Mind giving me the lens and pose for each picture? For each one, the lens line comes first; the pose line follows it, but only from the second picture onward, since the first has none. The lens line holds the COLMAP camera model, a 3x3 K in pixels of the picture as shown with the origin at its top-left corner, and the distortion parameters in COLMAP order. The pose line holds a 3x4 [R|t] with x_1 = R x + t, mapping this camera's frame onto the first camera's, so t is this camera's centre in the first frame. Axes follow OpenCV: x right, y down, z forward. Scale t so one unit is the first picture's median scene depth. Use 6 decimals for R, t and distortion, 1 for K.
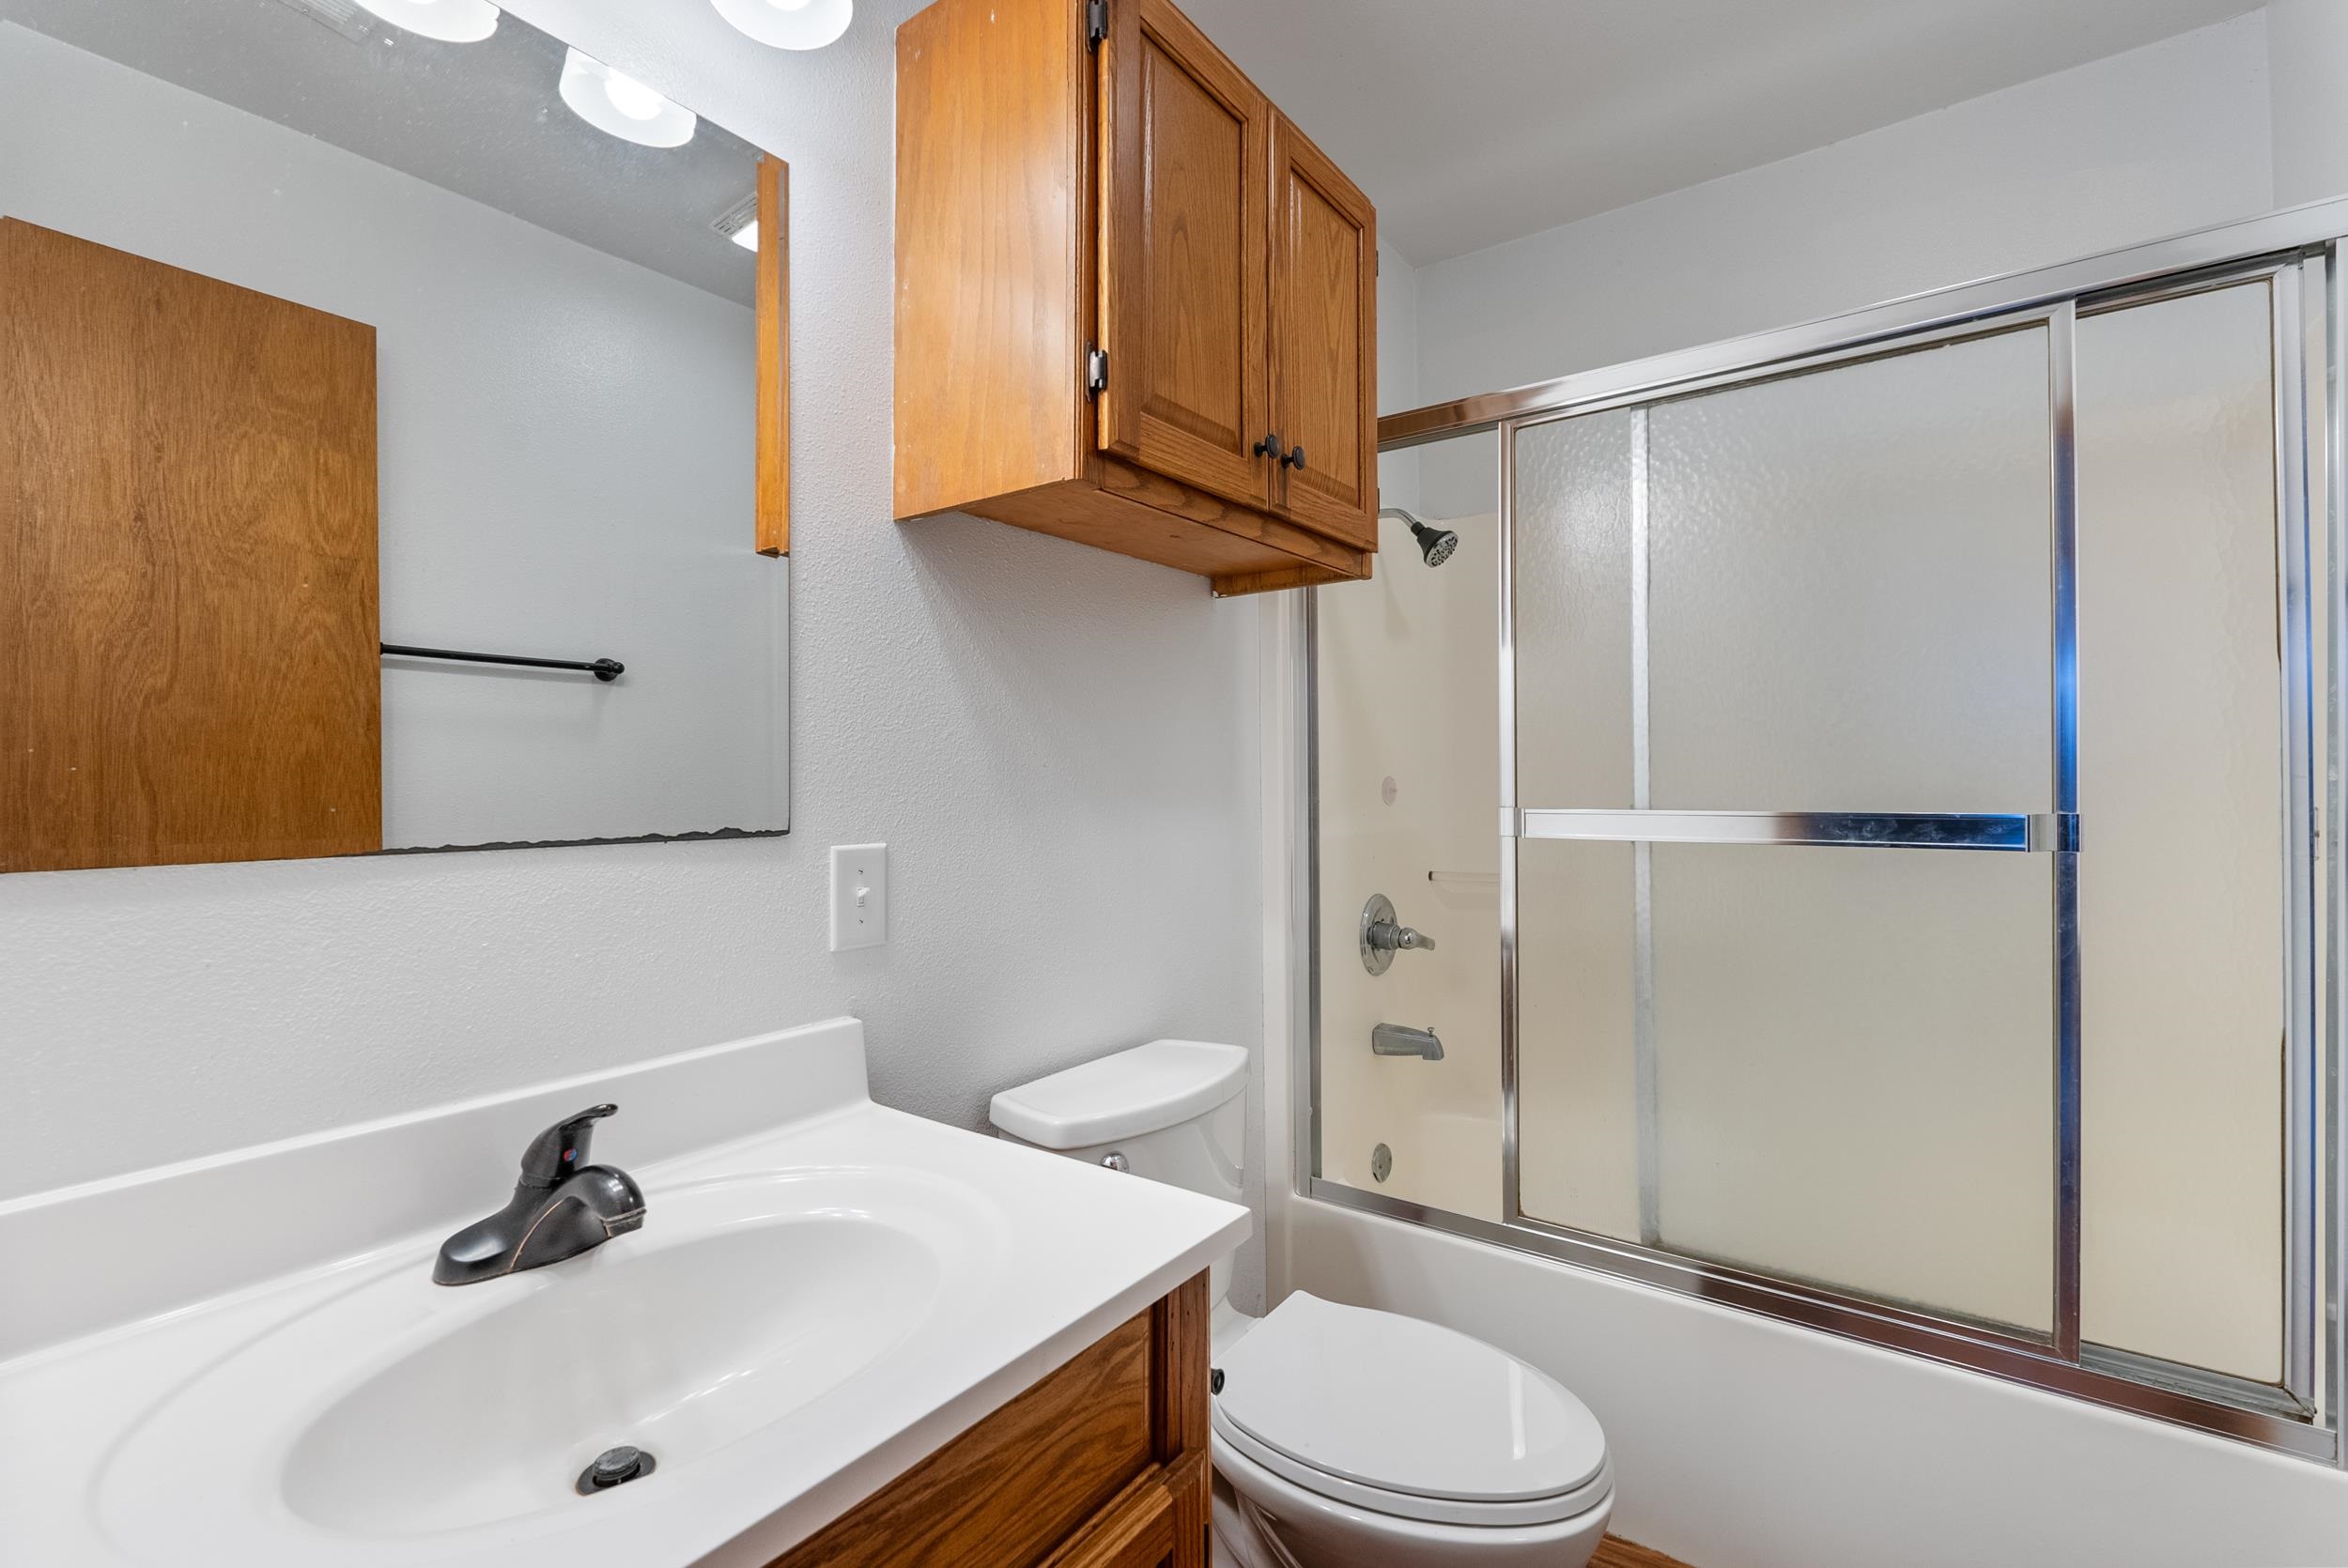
lens RADIAL K [[1040.0, 0, 1180.2], [0, 1040.0, 779.9], [0, 0, 1]] dist [-0.006073, 0.000794]
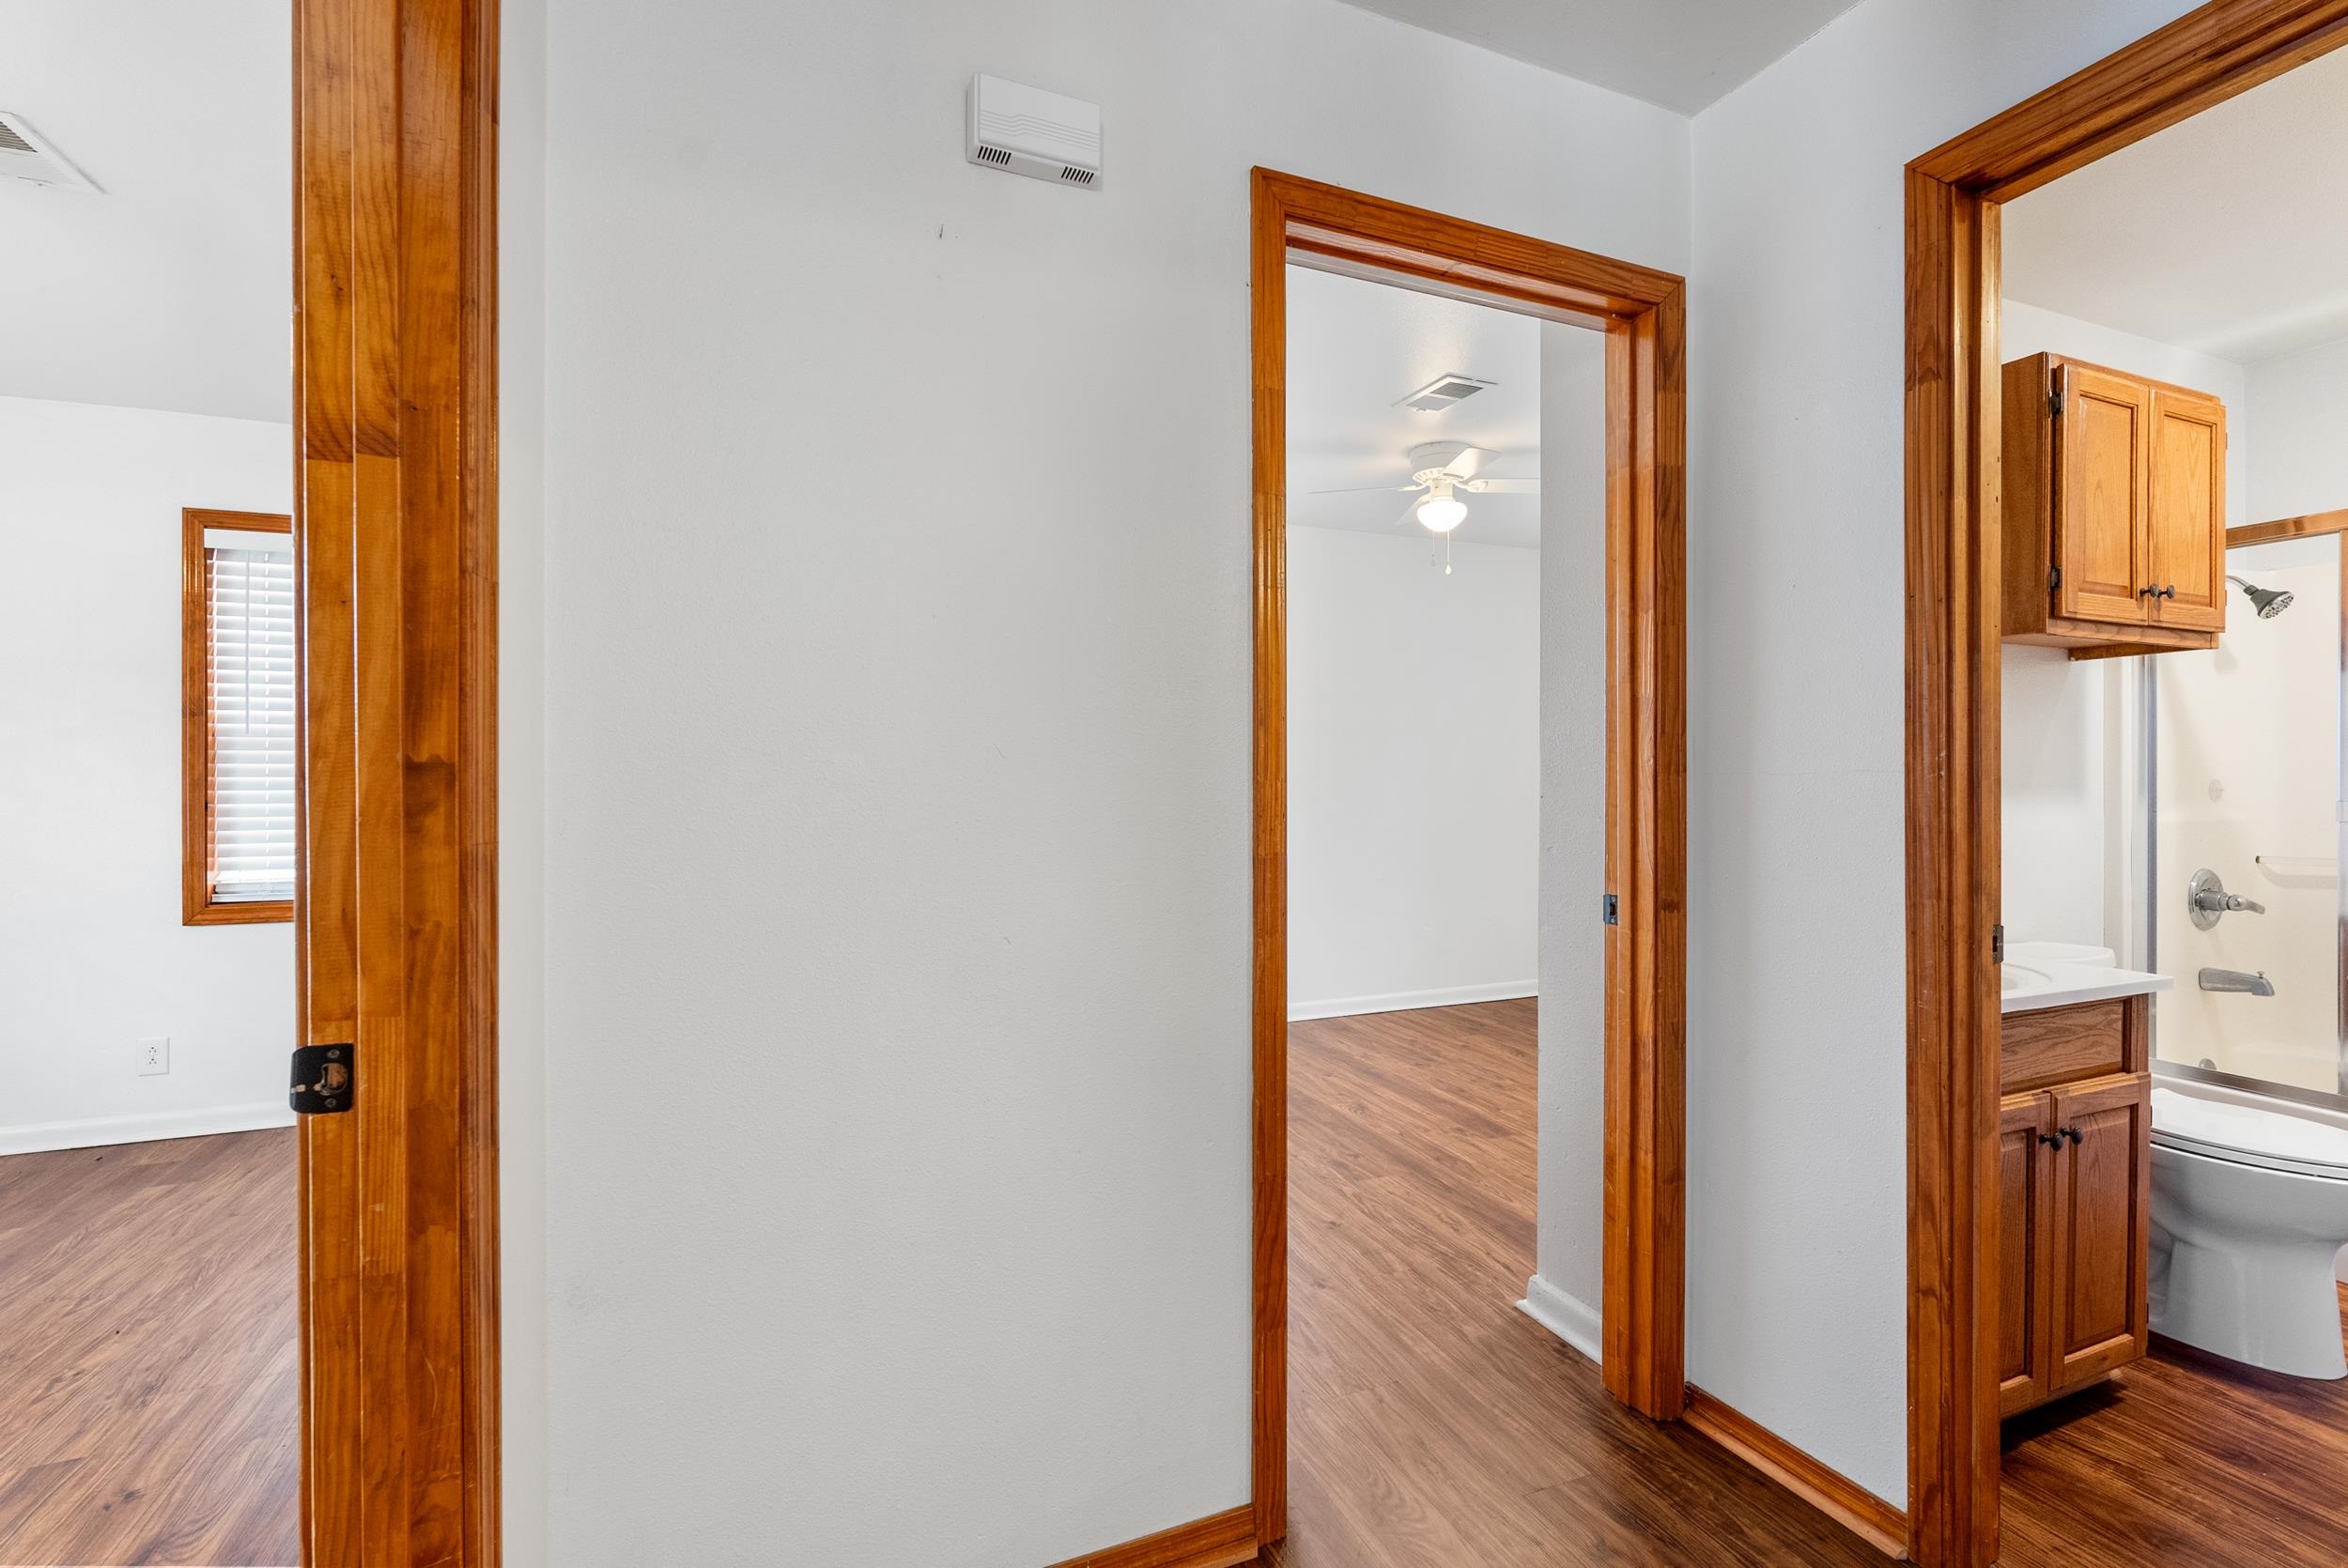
lens RADIAL K [[1040.0, 0, 1171.4], [0, 1040.0, 823.9], [0, 0, 1]] dist [-0.006073, 0.000794]
pose [[0.852196, 0.003165, -0.523214, -0.255620], [0.008566, 0.999763, 0.019999, 0.015365], [0.523153, -0.021524, 0.851967, -0.852661]]
